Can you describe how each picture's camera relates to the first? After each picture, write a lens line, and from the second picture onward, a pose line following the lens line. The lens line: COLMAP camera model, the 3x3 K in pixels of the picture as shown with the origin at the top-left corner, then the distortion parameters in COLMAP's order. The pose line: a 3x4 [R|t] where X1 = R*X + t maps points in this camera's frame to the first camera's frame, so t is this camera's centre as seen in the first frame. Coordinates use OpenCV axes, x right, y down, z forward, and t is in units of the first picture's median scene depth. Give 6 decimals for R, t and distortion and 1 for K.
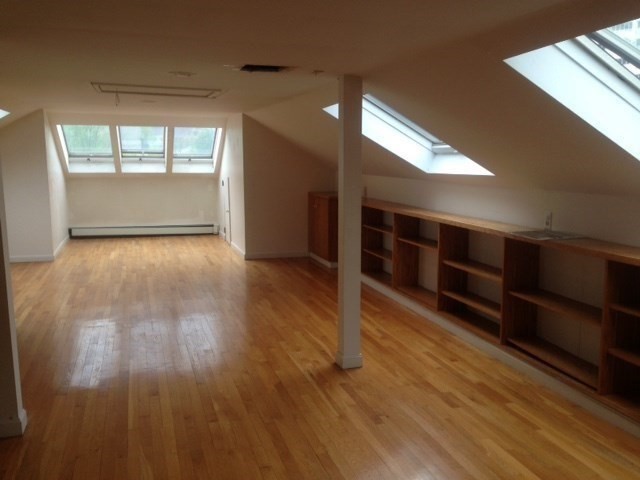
lens RADIAL K [[574.8, 0, 323.8], [0, 574.8, 241.7], [0, 0, 1]] dist [0.055864, -0.001110]
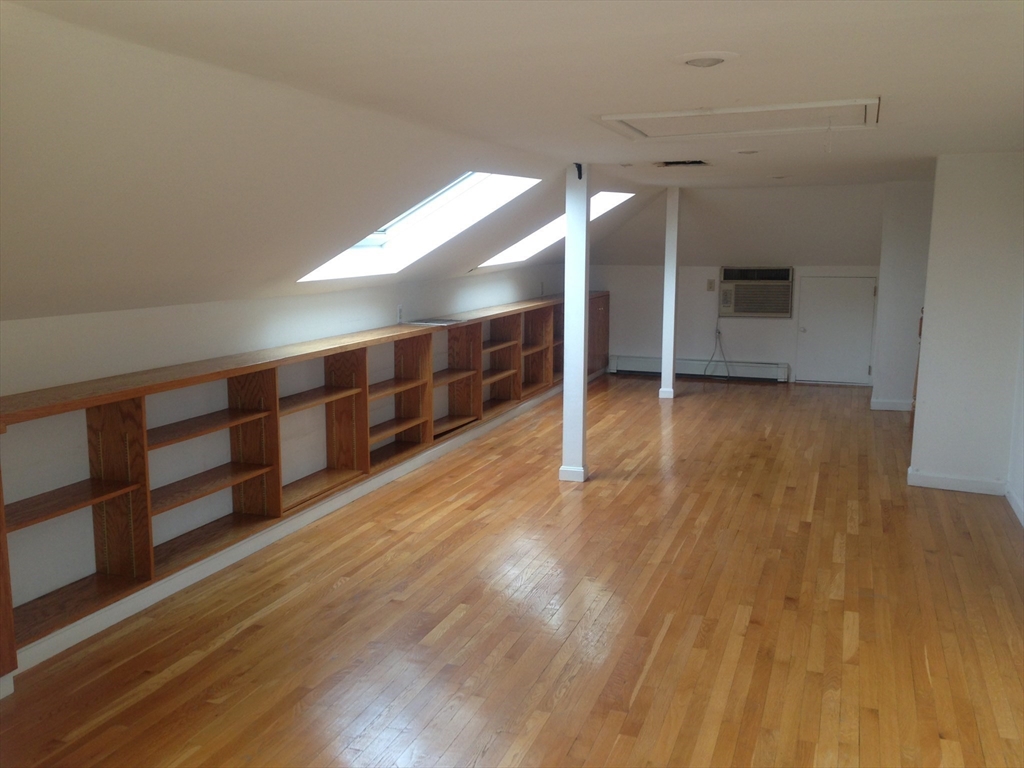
lens RADIAL K [[919.7, 0, 518.0], [0, 919.7, 386.7], [0, 0, 1]] dist [0.055864, -0.001110]
pose [[-0.799232, -0.095592, 0.593372, -0.644817], [0.084612, 0.959543, 0.268548, -0.285510], [-0.595037, 0.264839, -0.758810, 1.828510]]
